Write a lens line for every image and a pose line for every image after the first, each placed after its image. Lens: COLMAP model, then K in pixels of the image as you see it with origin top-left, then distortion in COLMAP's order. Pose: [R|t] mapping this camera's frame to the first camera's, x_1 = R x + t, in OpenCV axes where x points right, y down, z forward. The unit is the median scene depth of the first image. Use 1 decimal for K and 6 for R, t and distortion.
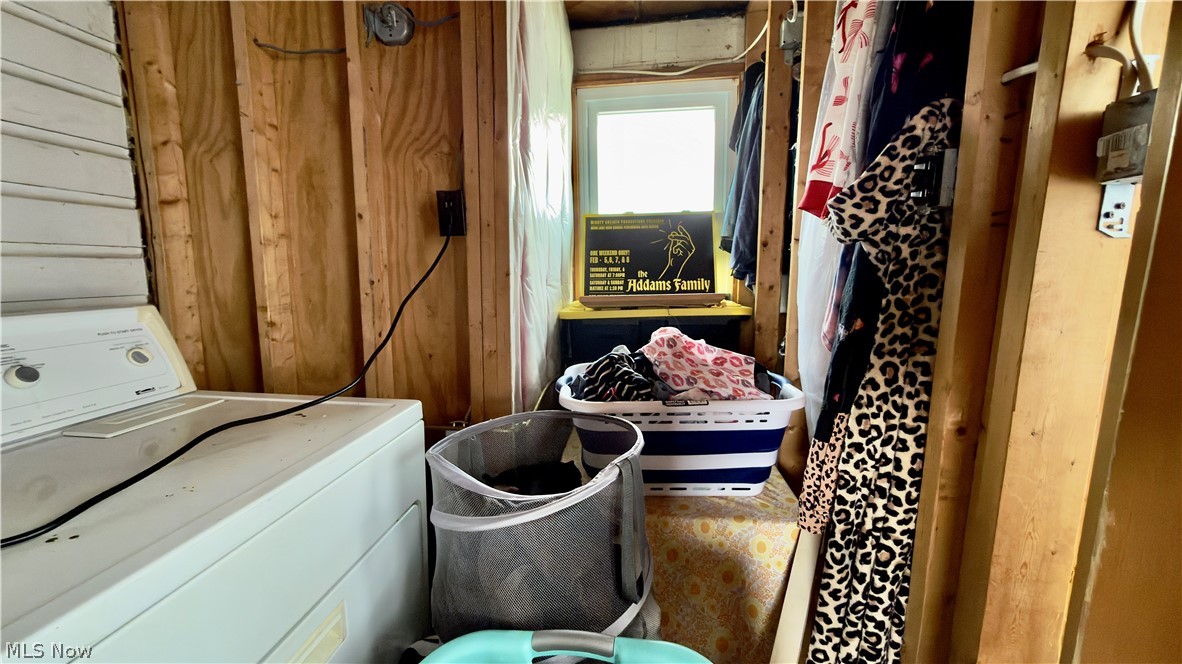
lens RADIAL K [[468.8, 0, 592.5], [0, 468.8, 333.9], [0, 0, 1]] dist [-0.000824, 0.000062]
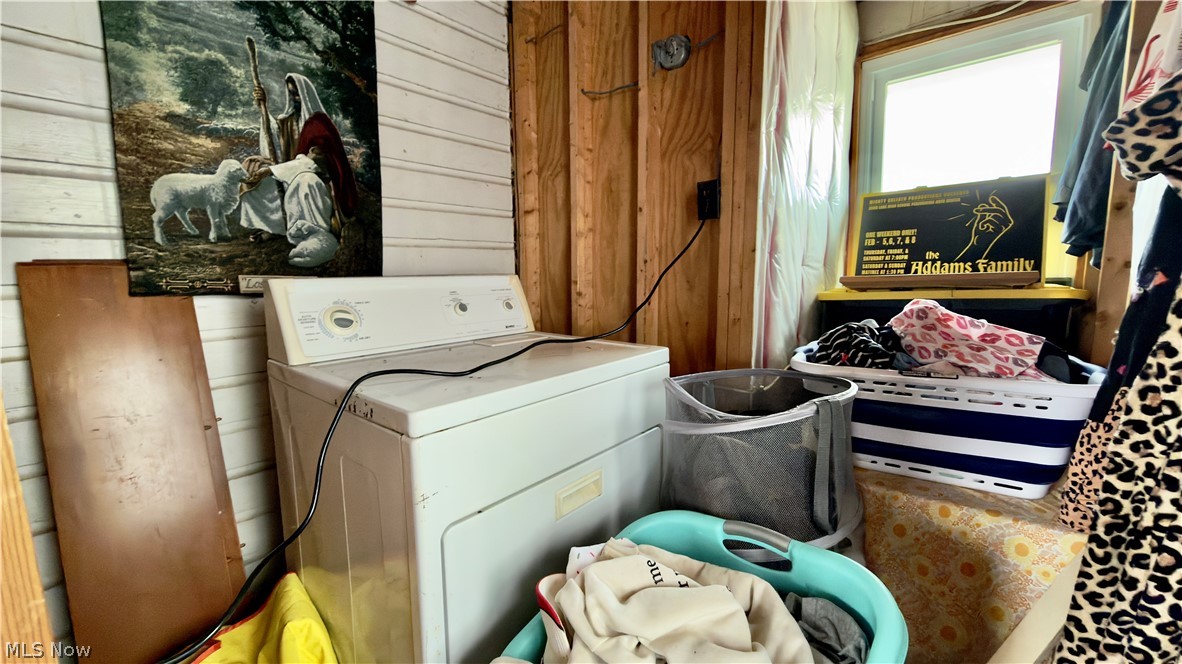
lens RADIAL K [[468.8, 0, 593.0], [0, 468.8, 331.1], [0, 0, 1]] dist [-0.000824, 0.000062]
pose [[0.829920, 0.058872, -0.554768, 0.129937], [-0.062904, 0.997950, 0.011799, 0.075313], [0.554325, 0.025105, 0.831922, -0.133477]]
